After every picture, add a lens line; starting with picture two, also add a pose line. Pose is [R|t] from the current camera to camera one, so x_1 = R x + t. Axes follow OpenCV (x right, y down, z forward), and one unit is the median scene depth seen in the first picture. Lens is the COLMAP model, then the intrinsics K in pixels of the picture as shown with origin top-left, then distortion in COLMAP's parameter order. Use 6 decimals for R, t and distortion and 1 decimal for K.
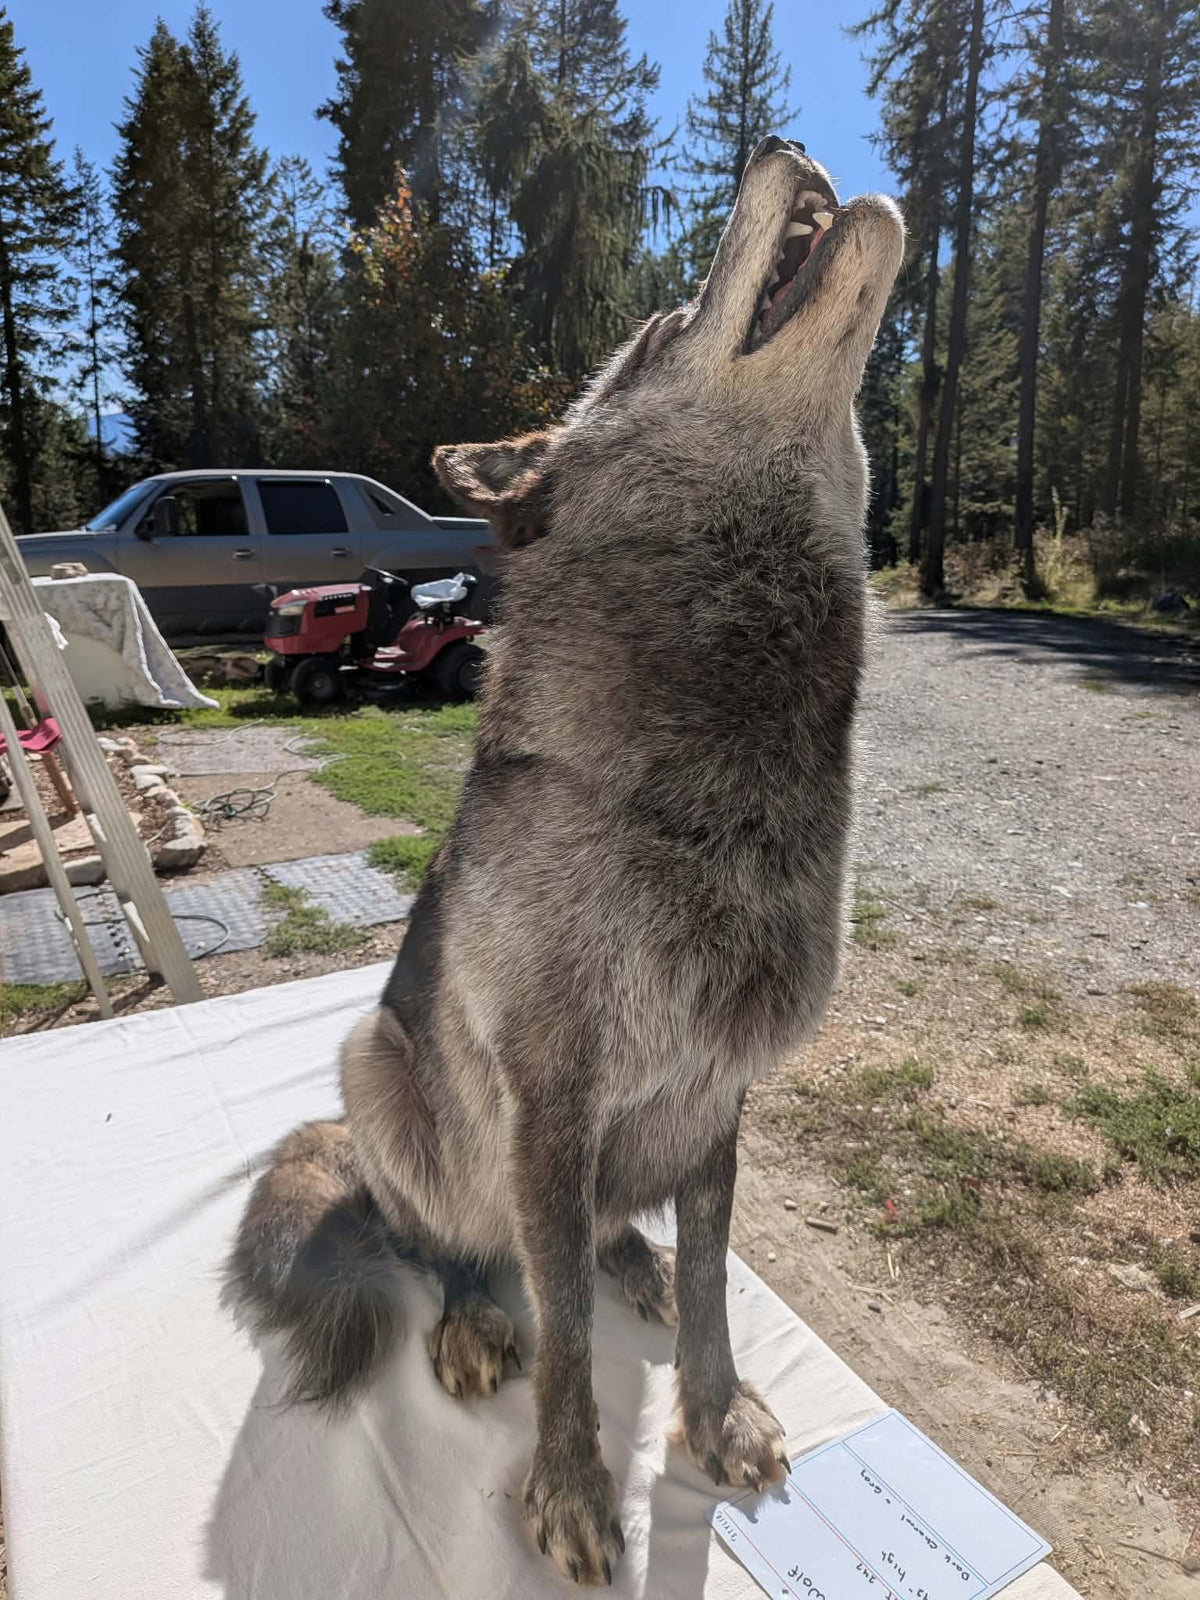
lens RADIAL K [[1167.8, 0, 600.0], [0, 1167.8, 800.0], [0, 0, 1]] dist [0.032996, -0.066126]
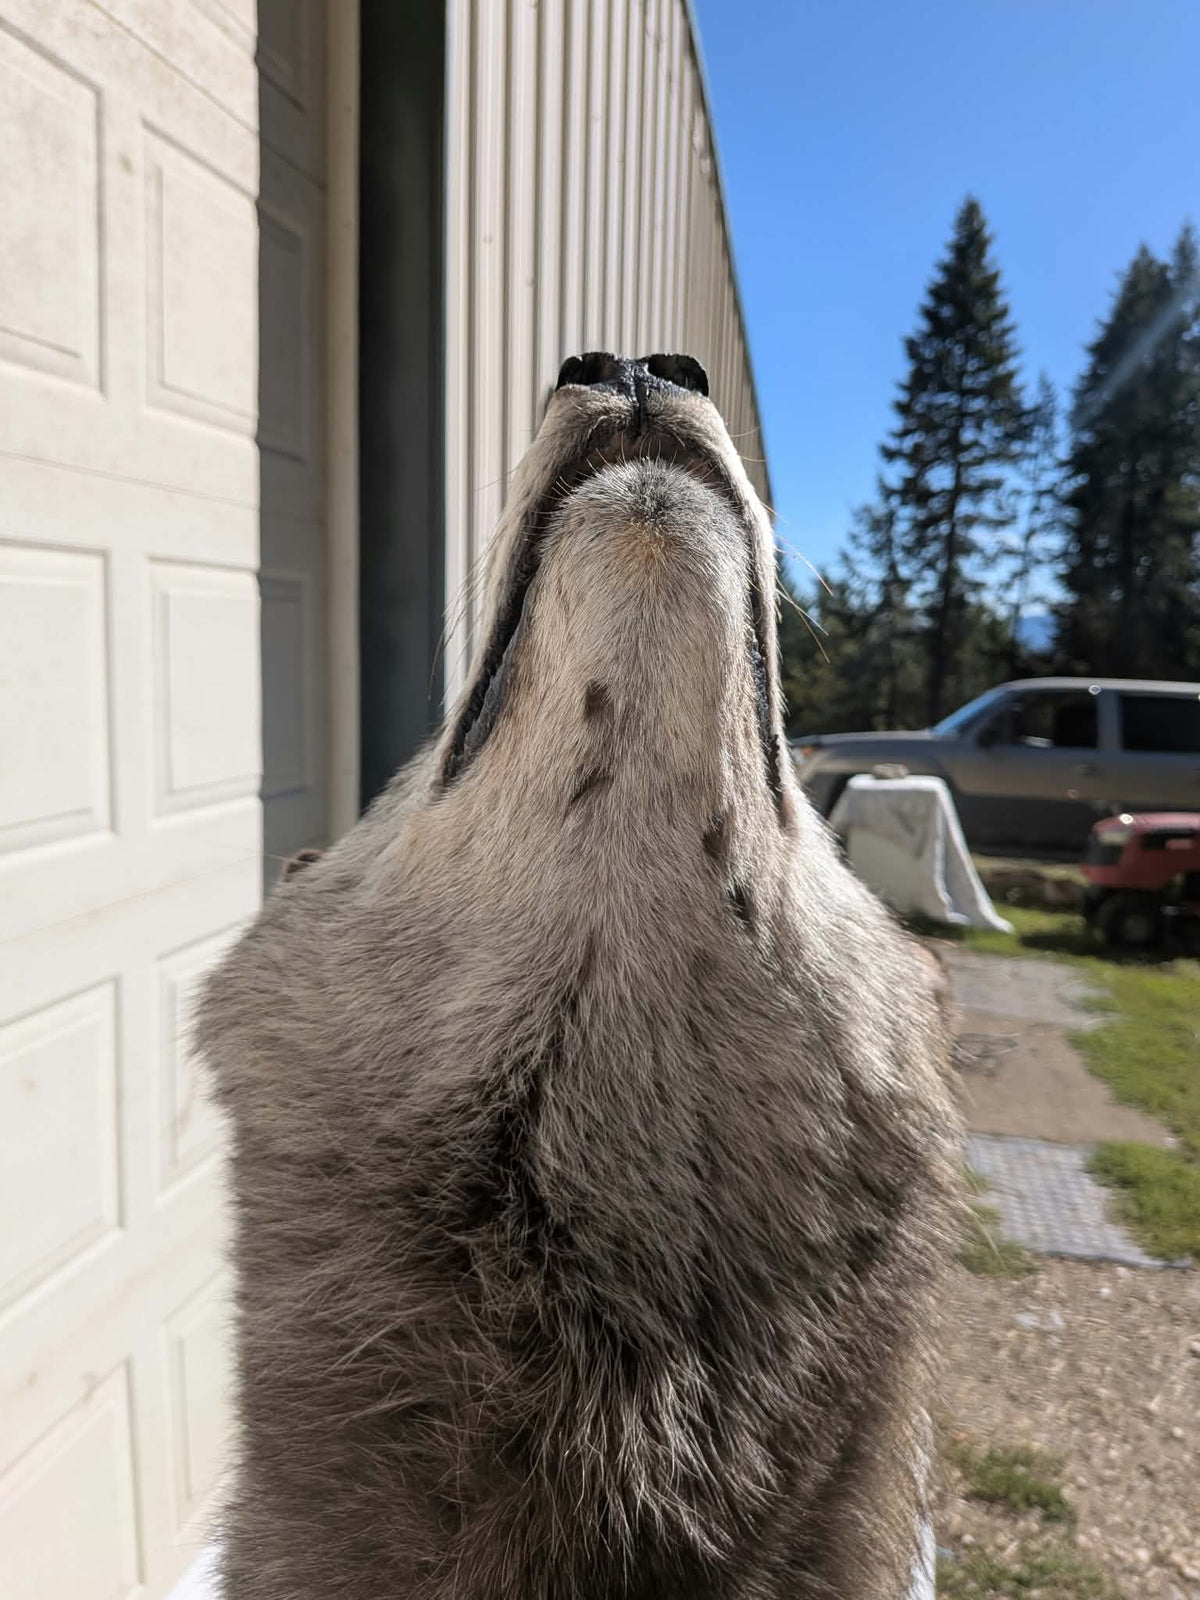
lens RADIAL K [[1207.6, 0, 600.0], [0, 1207.6, 800.0], [0, 0, 1]] dist [0.029170, -0.082155]
pose [[0.754042, 0.106165, -0.648189, 0.050581], [-0.211344, 0.973586, -0.086397, -0.037879], [0.621895, 0.202138, 0.756562, 0.067838]]
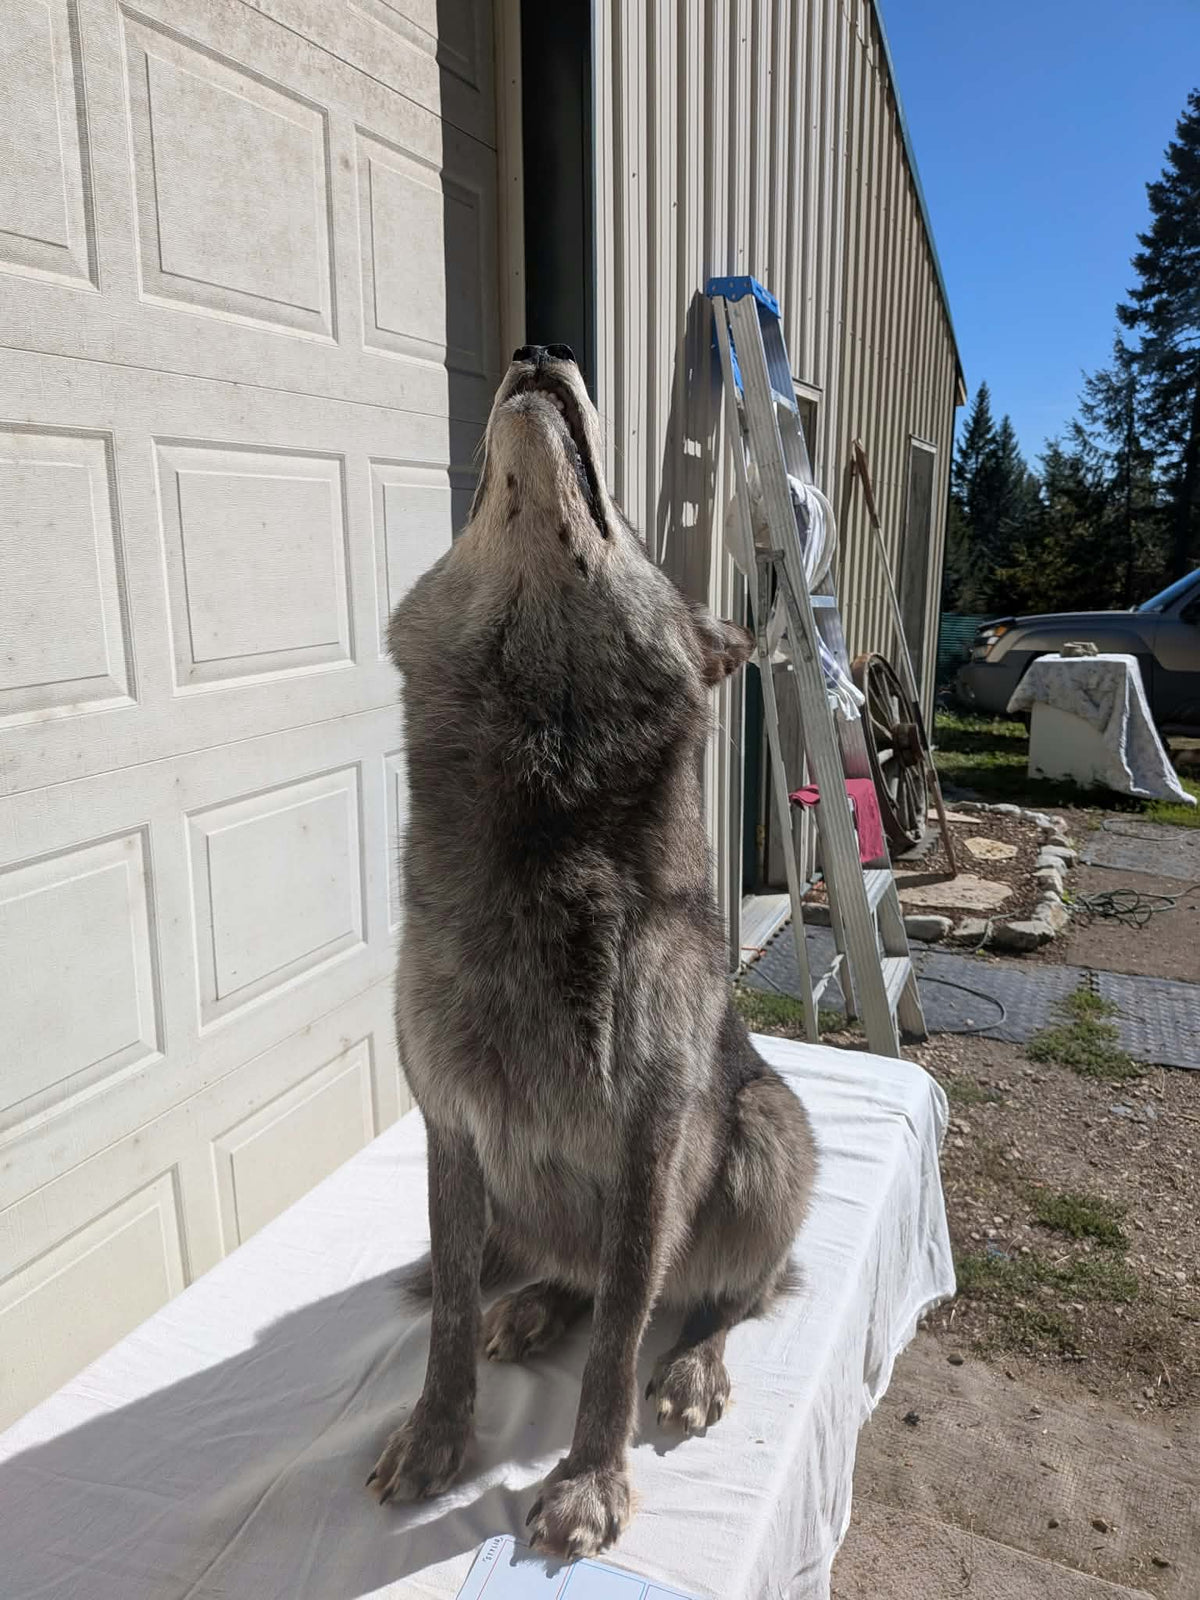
lens RADIAL K [[1162.8, 0, 548.7], [0, 1162.8, 805.5], [0, 0, 1]] dist [0.098986, -0.189791]
pose [[0.598708, 0.172152, -0.782248, 0.122980], [-0.214690, 0.975384, 0.050339, -0.019712], [0.771658, 0.137803, 0.620930, 0.033374]]
